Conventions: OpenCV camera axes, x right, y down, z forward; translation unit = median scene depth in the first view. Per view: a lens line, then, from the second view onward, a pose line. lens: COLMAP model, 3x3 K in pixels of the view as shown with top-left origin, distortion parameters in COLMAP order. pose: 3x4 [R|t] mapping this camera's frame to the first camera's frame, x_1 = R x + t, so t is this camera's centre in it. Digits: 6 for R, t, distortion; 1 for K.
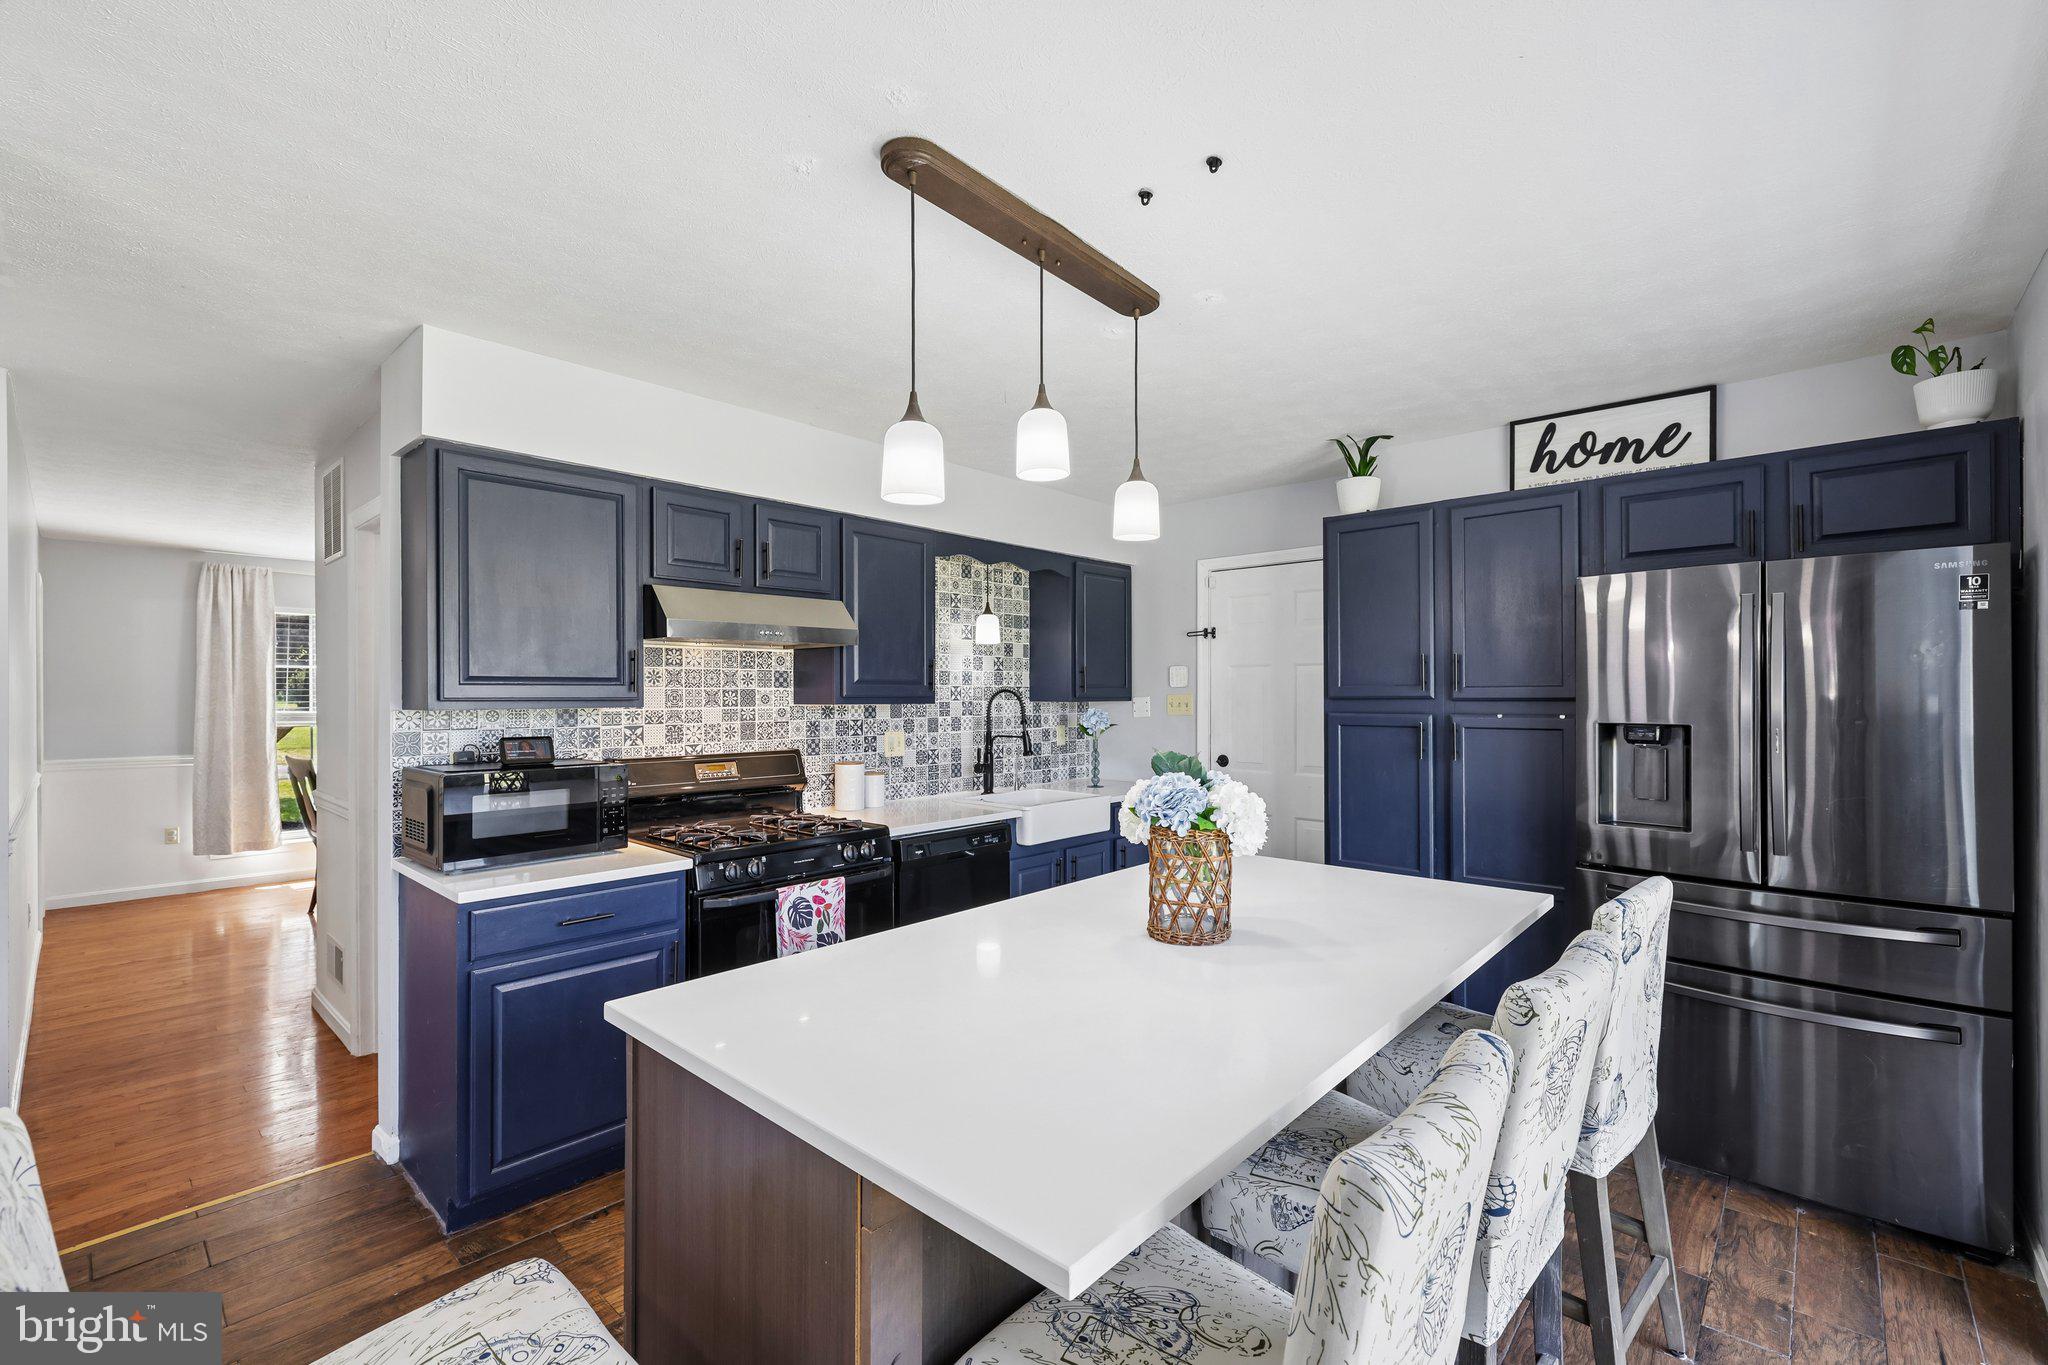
lens RADIAL K [[875.7, 0, 1012.8], [0, 875.7, 691.0], [0, 0, 1]] dist [-0.000542, 0.000306]
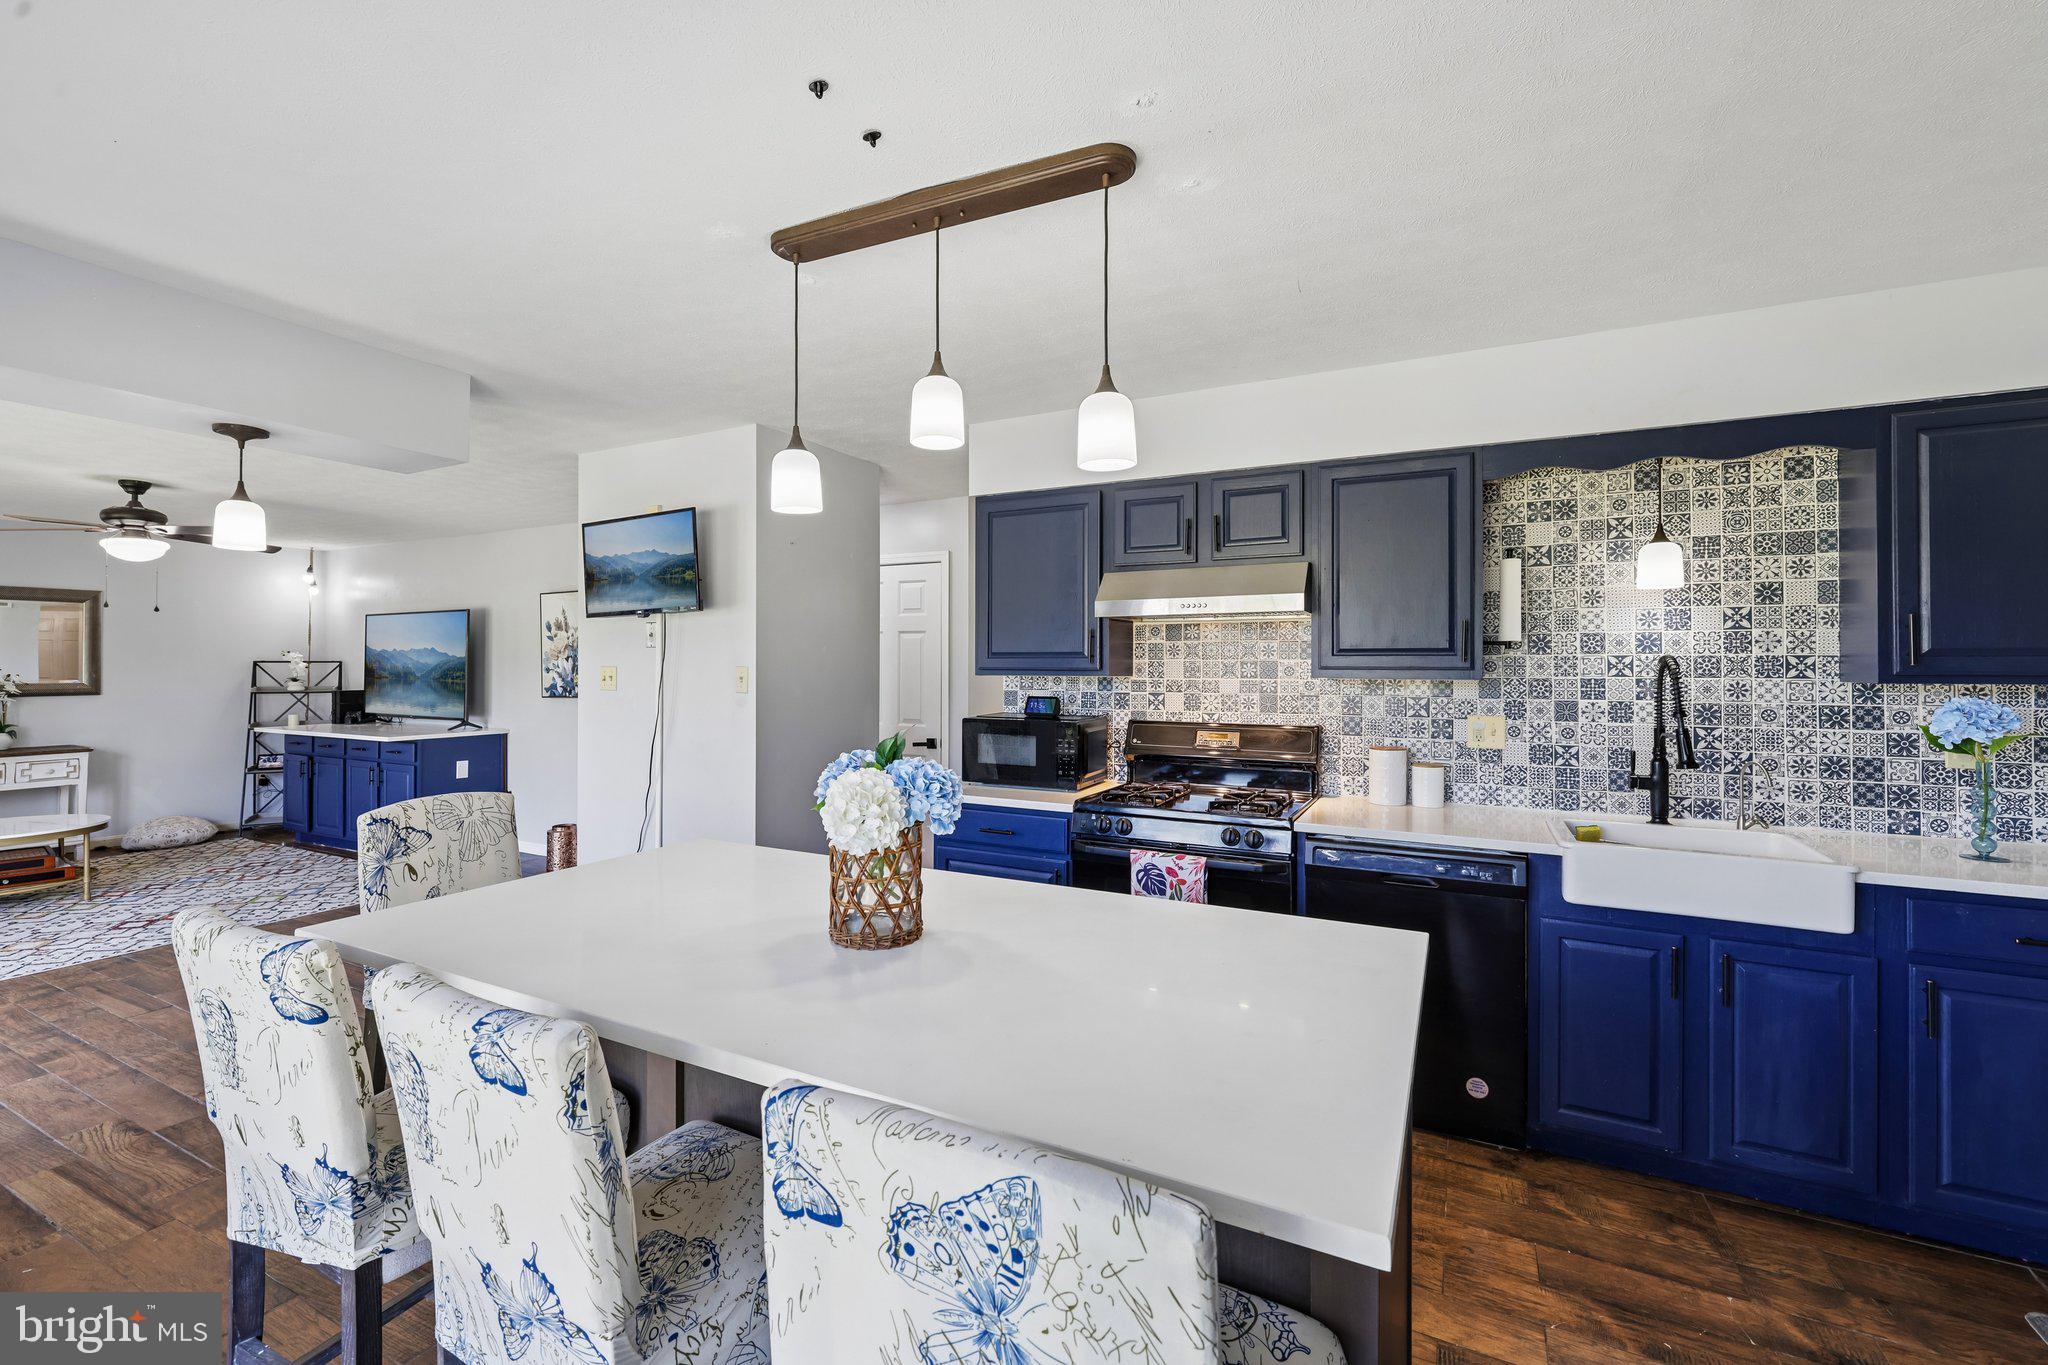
lens RADIAL K [[864.0, 0, 1010.2], [0, 864.0, 660.6], [0, 0, 1]] dist [0.001853, 0.000895]
pose [[0.257979, -0.001572, -0.966149, 0.541322], [0.000746, 0.999999, -0.001428, -0.001358], [0.966150, -0.000352, 0.257980, 0.449658]]
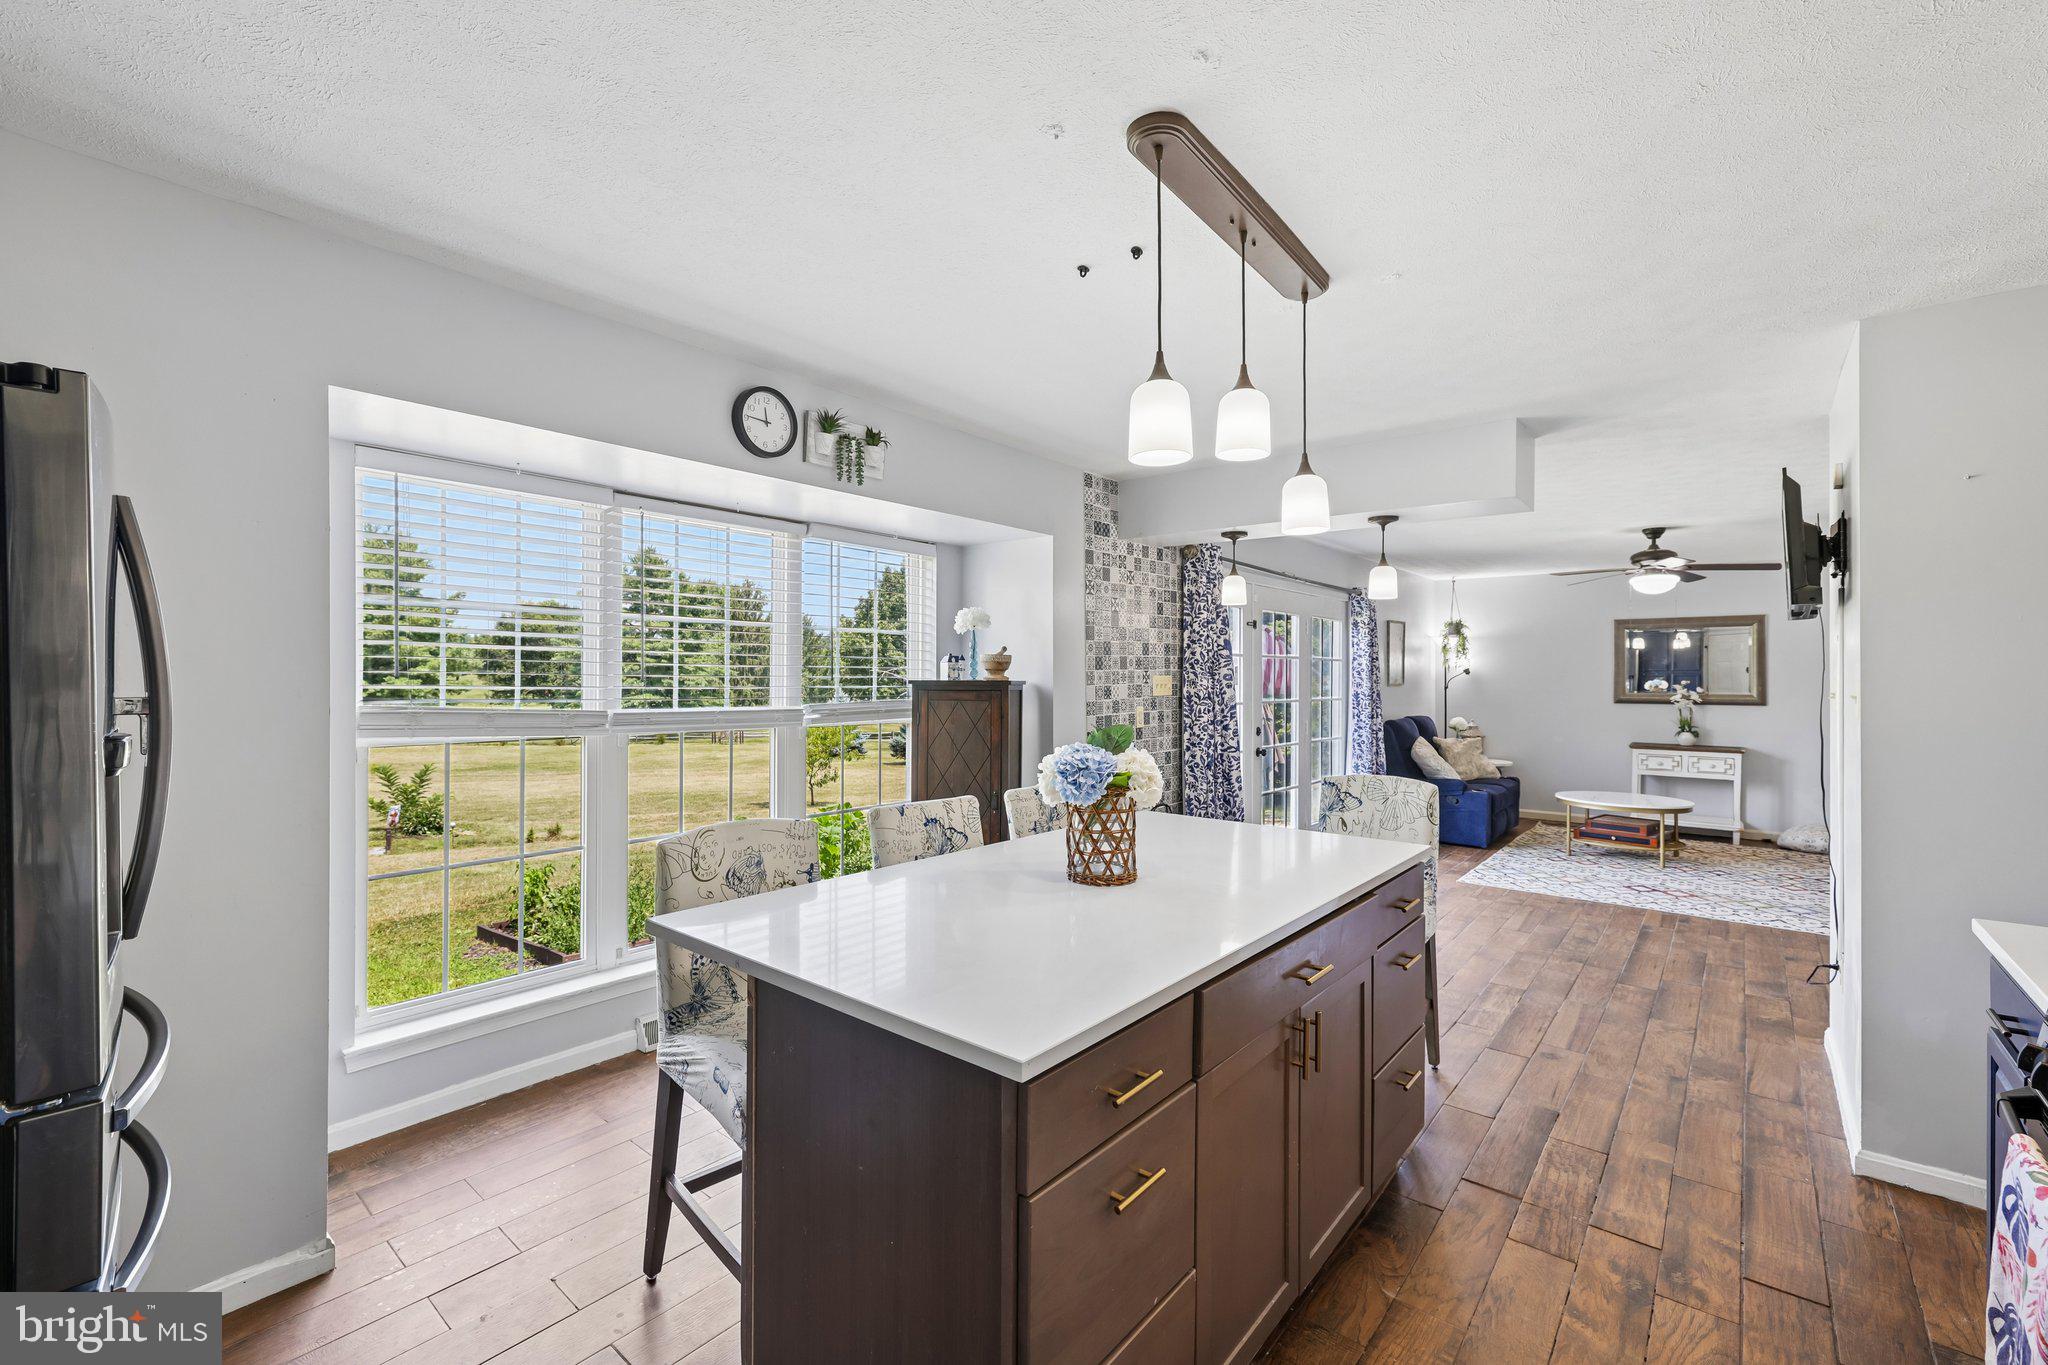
lens RADIAL K [[871.3, 0, 1016.5], [0, 871.3, 667.6], [0, 0, 1]] dist [0.003327, 0.000329]
pose [[-0.998731, -0.004869, -0.050118, 0.185407], [-0.004393, 0.999944, -0.009595, 0.002881], [0.050162, -0.009363, -0.998697, 1.074019]]
